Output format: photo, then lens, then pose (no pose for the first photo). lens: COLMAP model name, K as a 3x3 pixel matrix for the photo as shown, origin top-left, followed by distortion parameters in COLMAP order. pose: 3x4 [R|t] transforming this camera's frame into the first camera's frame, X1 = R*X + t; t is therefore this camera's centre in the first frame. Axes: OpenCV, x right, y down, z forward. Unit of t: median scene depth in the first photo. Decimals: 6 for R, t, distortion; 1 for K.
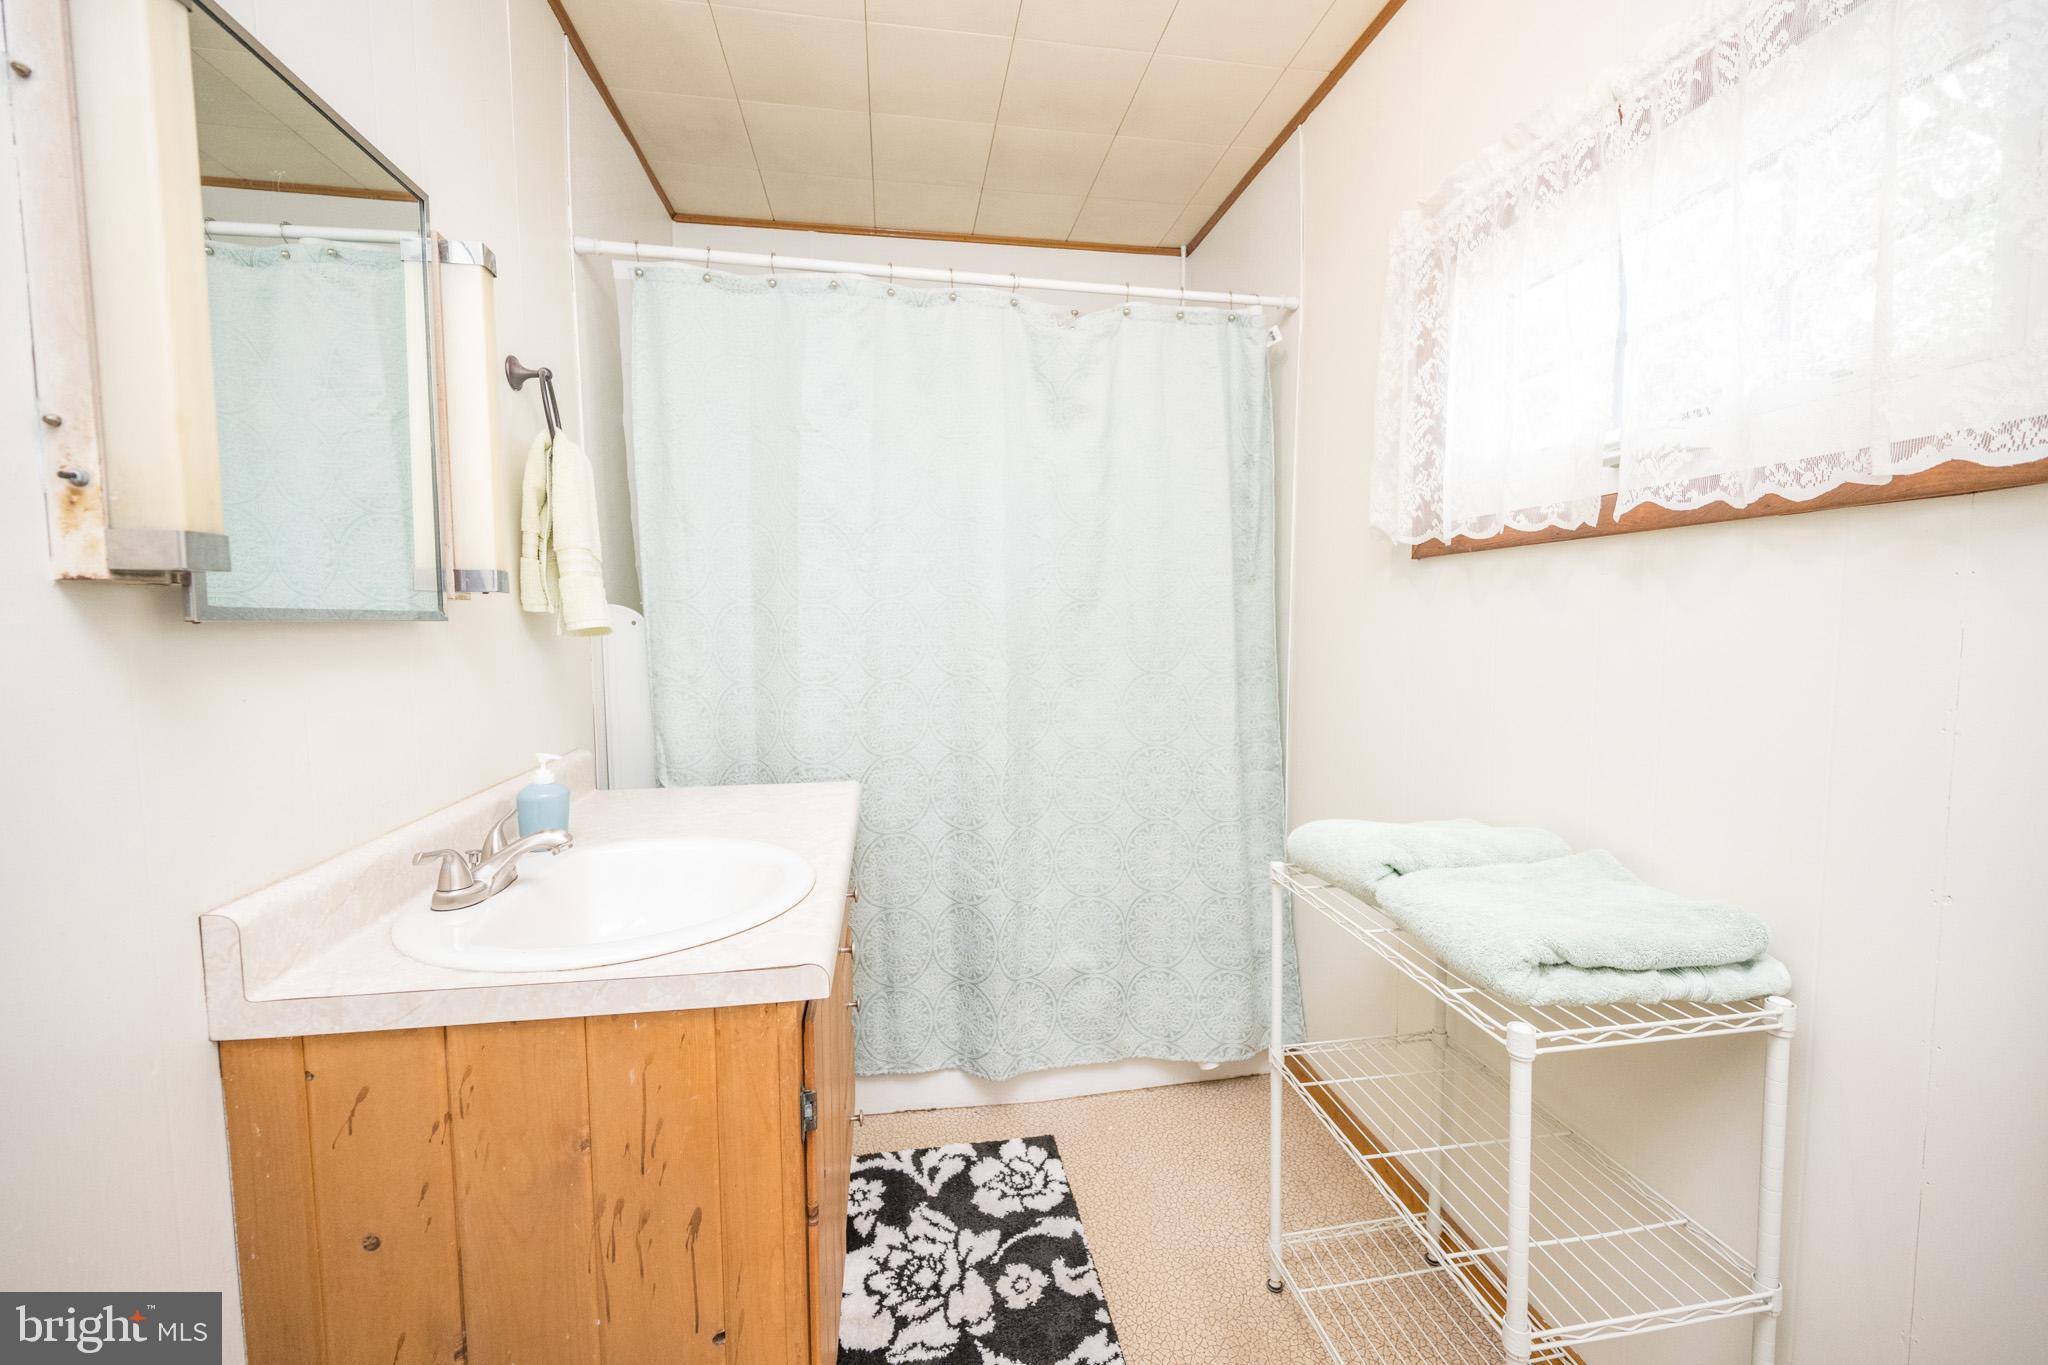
lens RADIAL K [[811.1, 0, 1023.5], [0, 811.1, 676.2], [0, 0, 1]] dist [-0.000882, 0.000087]
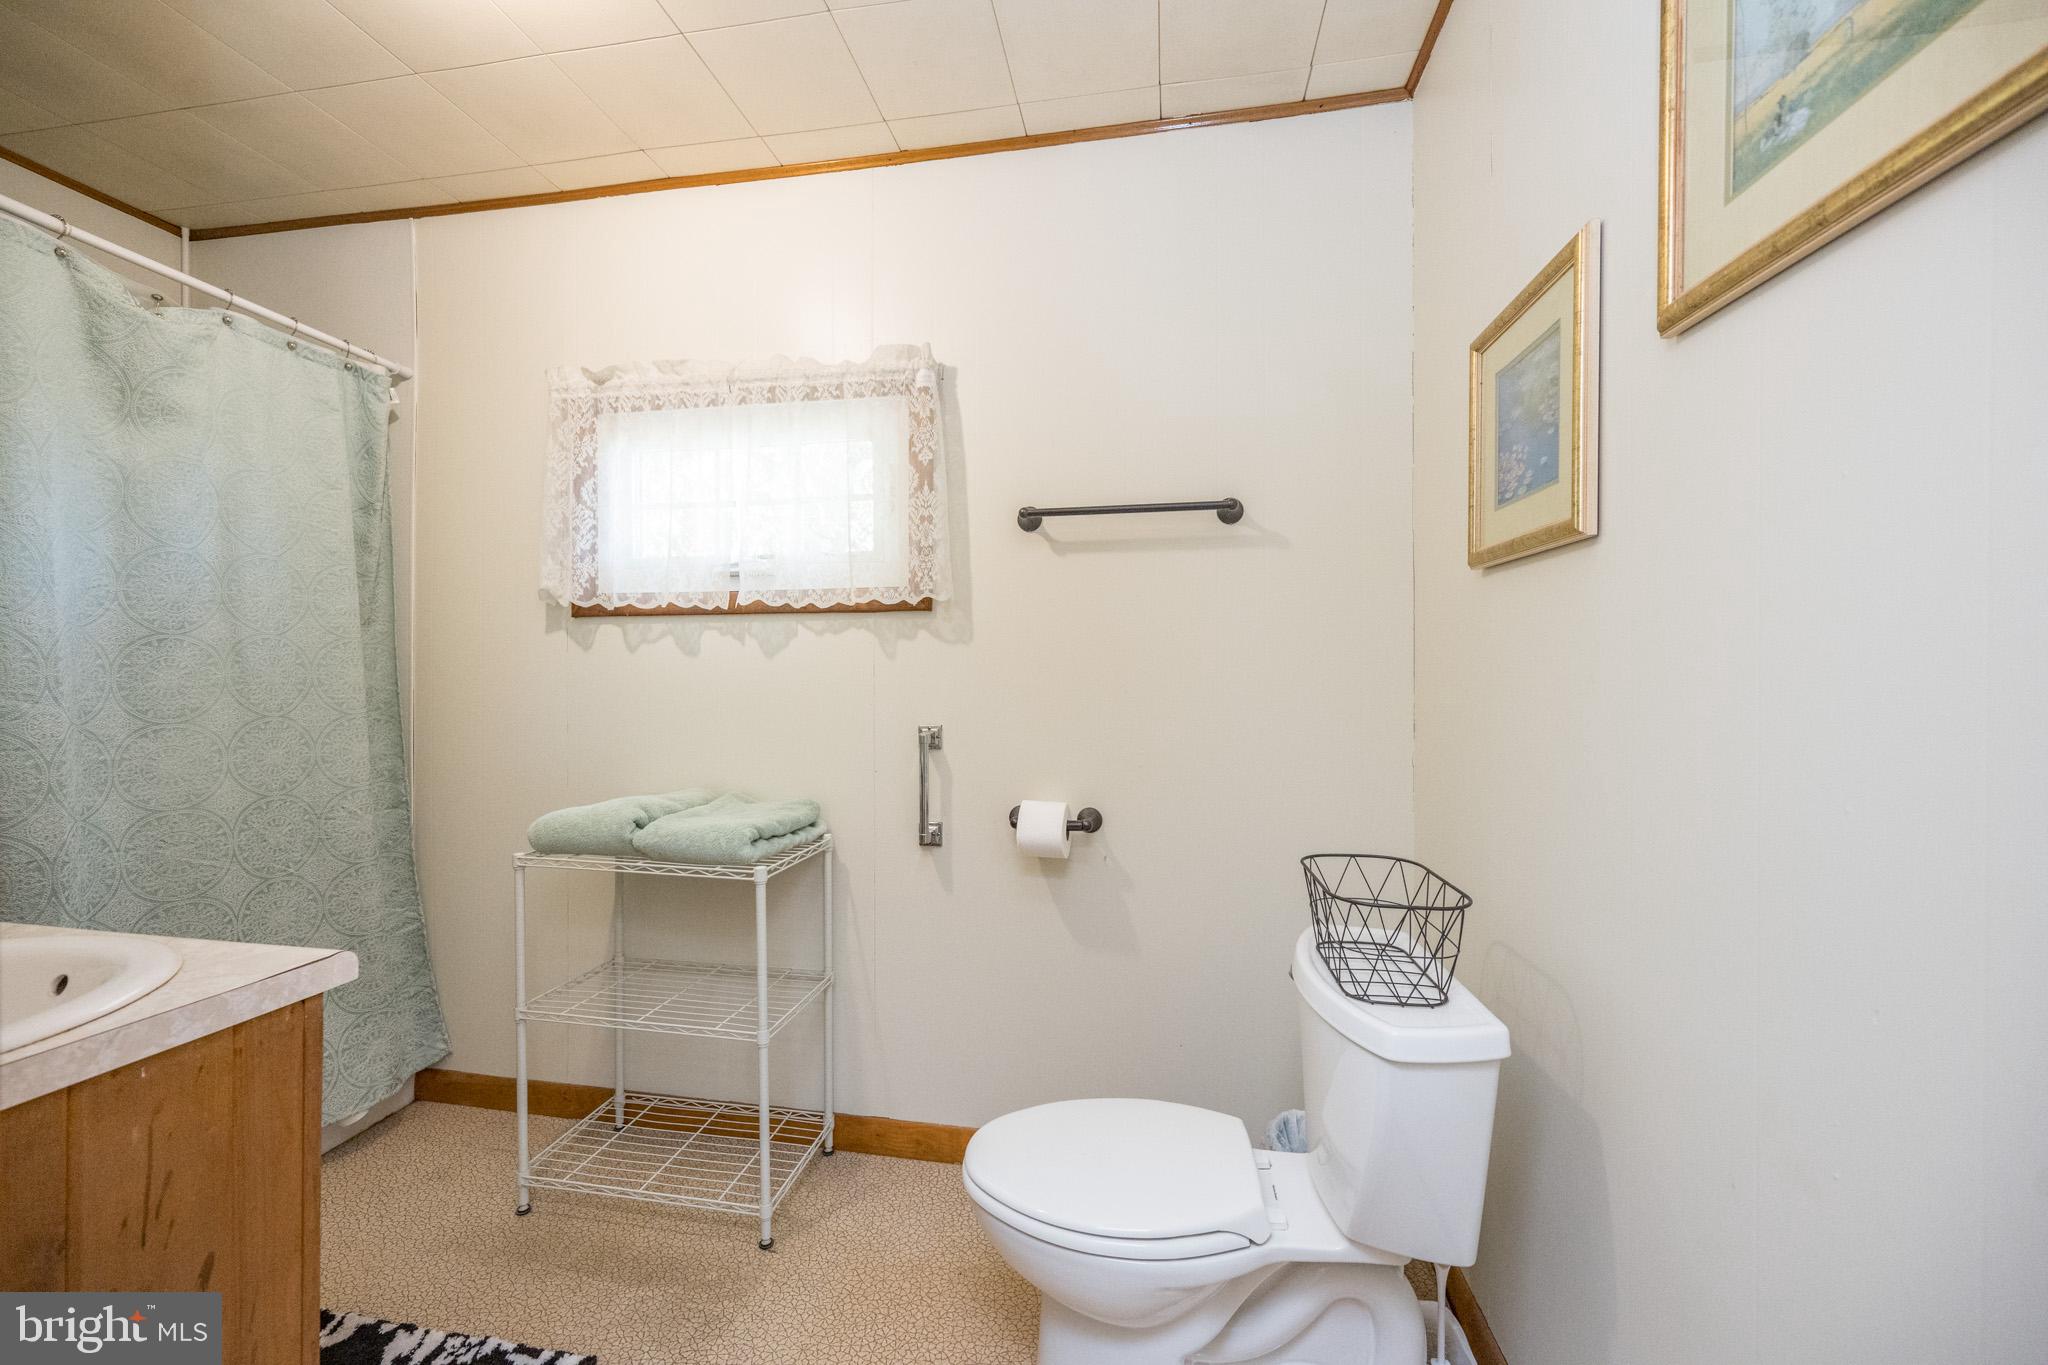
lens RADIAL K [[811.1, 0, 1023.5], [0, 811.1, 676.2], [0, 0, 1]] dist [-0.000882, 0.000087]
pose [[0.329681, 0.007015, 0.944066, -0.624252], [0.063742, 0.997525, -0.029672, 0.046992], [-0.941938, 0.069959, 0.328418, -0.158825]]
